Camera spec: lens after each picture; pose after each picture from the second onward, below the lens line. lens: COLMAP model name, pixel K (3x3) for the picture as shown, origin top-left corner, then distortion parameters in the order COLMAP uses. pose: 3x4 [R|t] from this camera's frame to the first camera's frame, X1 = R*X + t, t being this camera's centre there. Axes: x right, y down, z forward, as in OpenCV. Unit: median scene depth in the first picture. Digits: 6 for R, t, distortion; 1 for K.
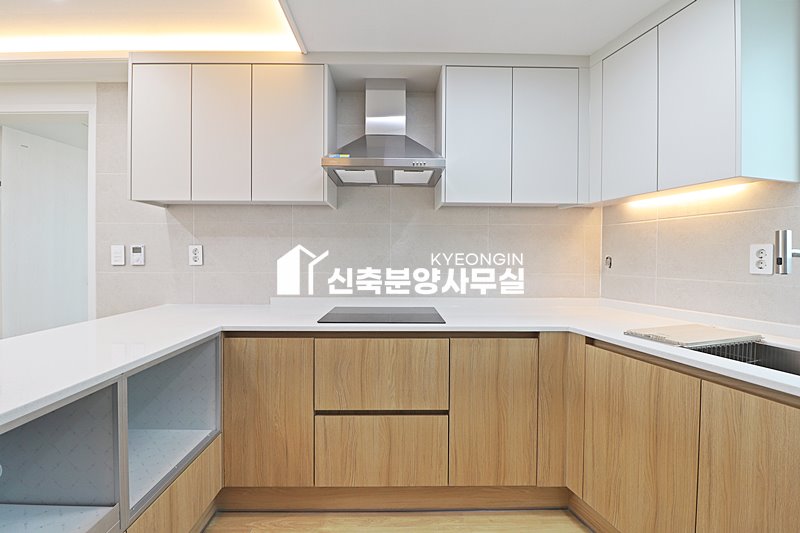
lens RADIAL K [[369.5, 0, 398.2], [0, 369.5, 263.0], [0, 0, 1]] dist [-0.001062, -0.012431]
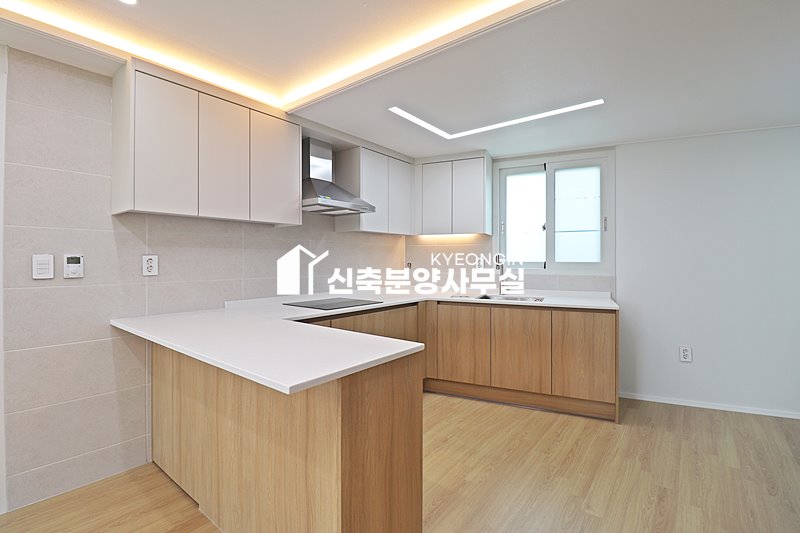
lens RADIAL K [[369.5, 0, 400.5], [0, 369.5, 261.2], [0, 0, 1]] dist [-0.001062, -0.012431]
pose [[0.634901, -0.005231, 0.772576, -1.031568], [0.021247, 0.999717, -0.010692, -0.009202], [-0.772301, 0.023203, 0.634832, -0.151208]]
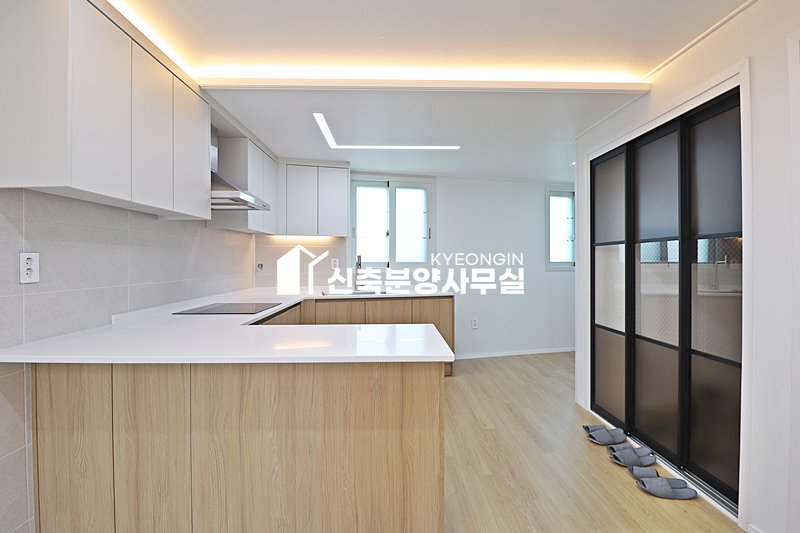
lens RADIAL K [[369.5, 0, 403.3], [0, 369.5, 264.2], [0, 0, 1]] dist [-0.001062, -0.012431]
pose [[-0.012818, -0.010908, 0.999858, -1.406206], [0.026868, 0.999576, 0.011249, -0.019774], [-0.999557, 0.027009, -0.012519, 0.406421]]
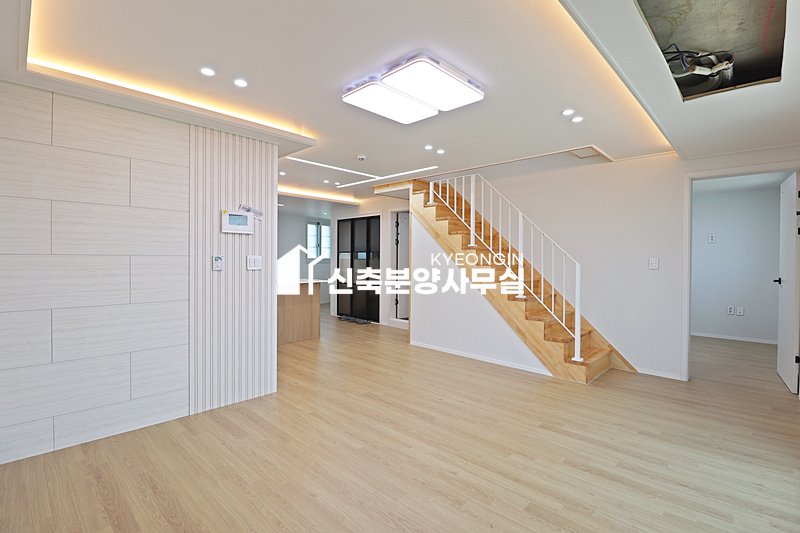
lens RADIAL K [[369.5, 0, 401.4], [0, 369.5, 266.2], [0, 0, 1]] dist [-0.001062, -0.012431]
pose [[-0.711480, -0.025855, 0.702230, -3.211466], [0.006186, 0.999054, 0.043051, -0.080495], [-0.702679, 0.034974, -0.710647, 1.991483]]
